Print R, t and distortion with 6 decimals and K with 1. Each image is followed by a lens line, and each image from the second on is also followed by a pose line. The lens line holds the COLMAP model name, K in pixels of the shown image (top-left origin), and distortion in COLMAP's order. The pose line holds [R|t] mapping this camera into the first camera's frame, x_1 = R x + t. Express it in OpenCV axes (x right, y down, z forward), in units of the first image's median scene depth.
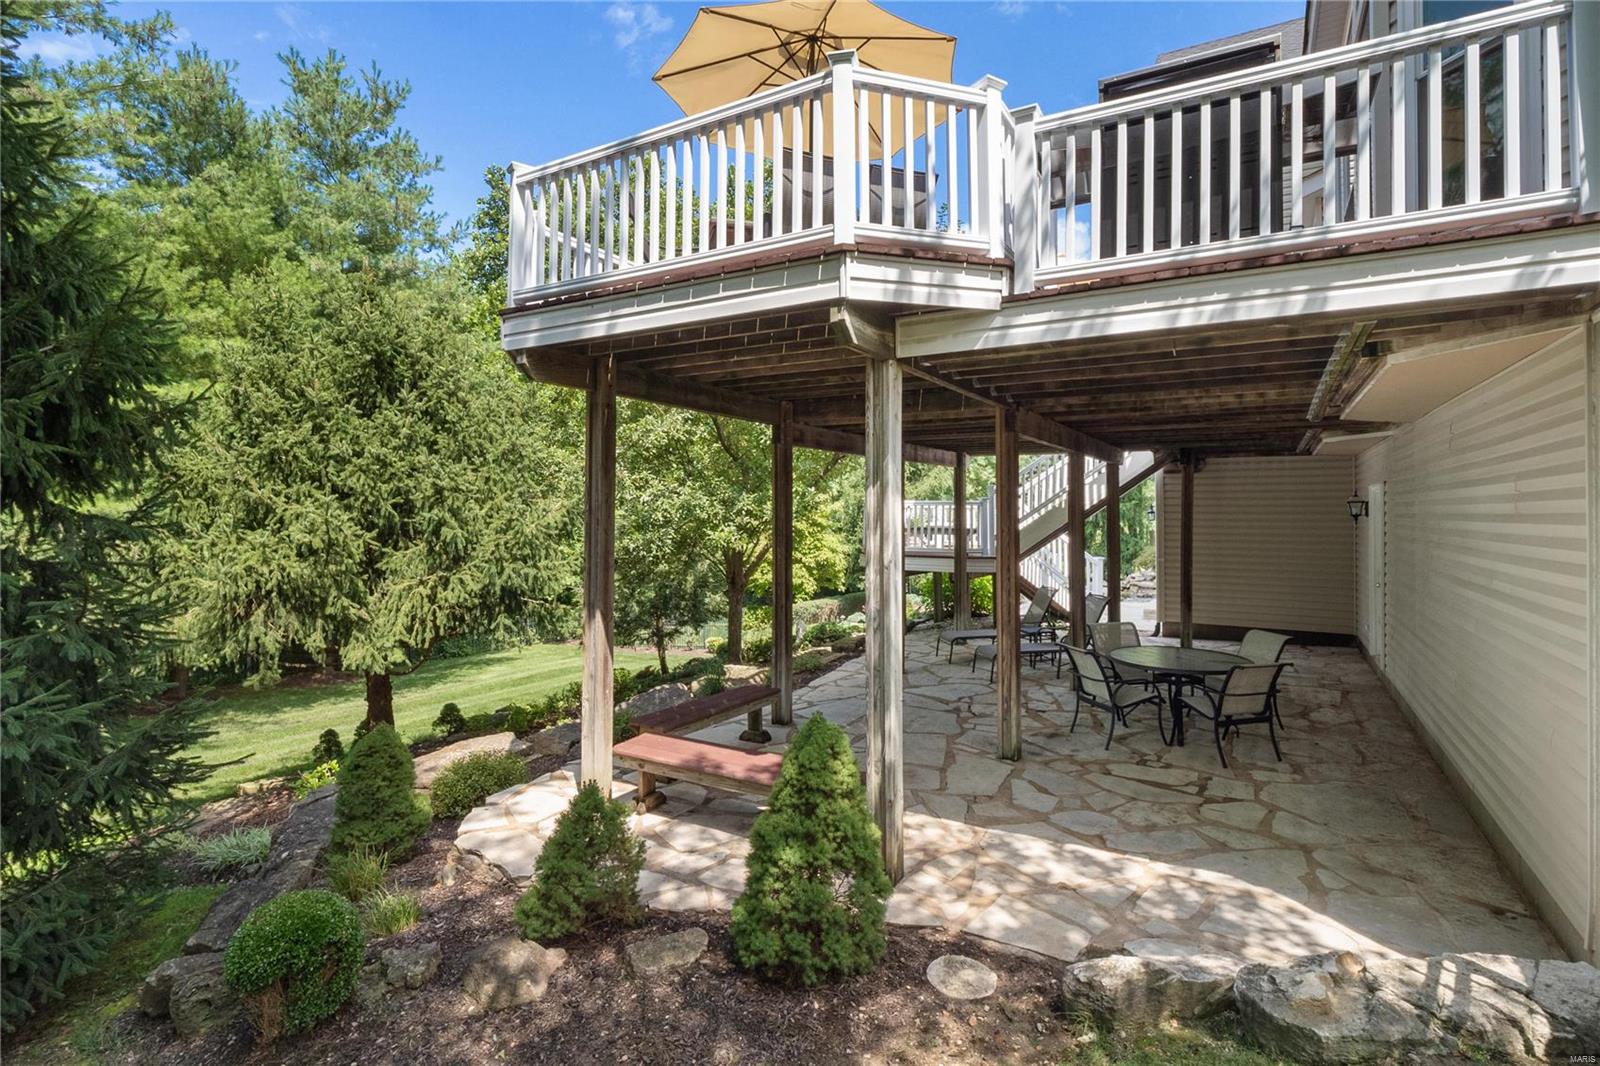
lens RADIAL K [[760.5, 0, 825.8], [0, 760.5, 525.1], [0, 0, 1]] dist [0.000452, -0.000489]
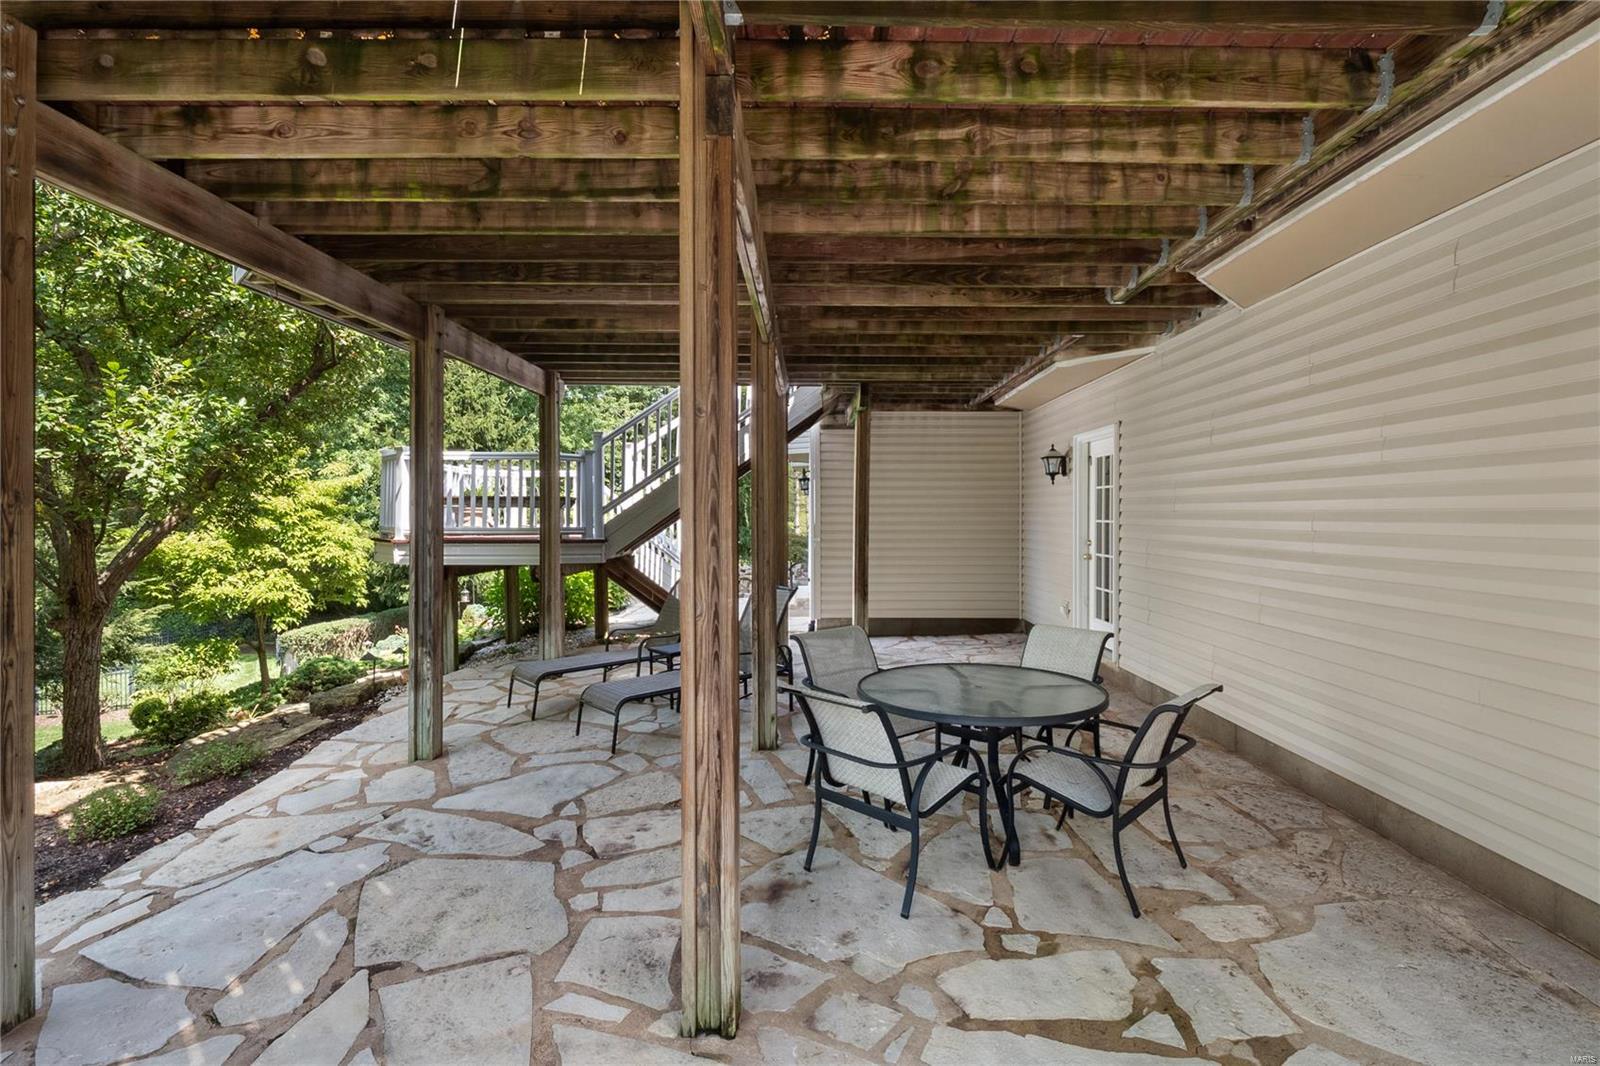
lens RADIAL K [[748.1, 0, 828.7], [0, 748.1, 501.6], [0, 0, 1]] dist [-0.001362, -0.000562]
pose [[0.855354, 0.005914, 0.518010, 0.049214], [0.012568, 0.999404, -0.032163, 0.030930], [-0.517891, 0.034021, 0.854770, 0.323031]]
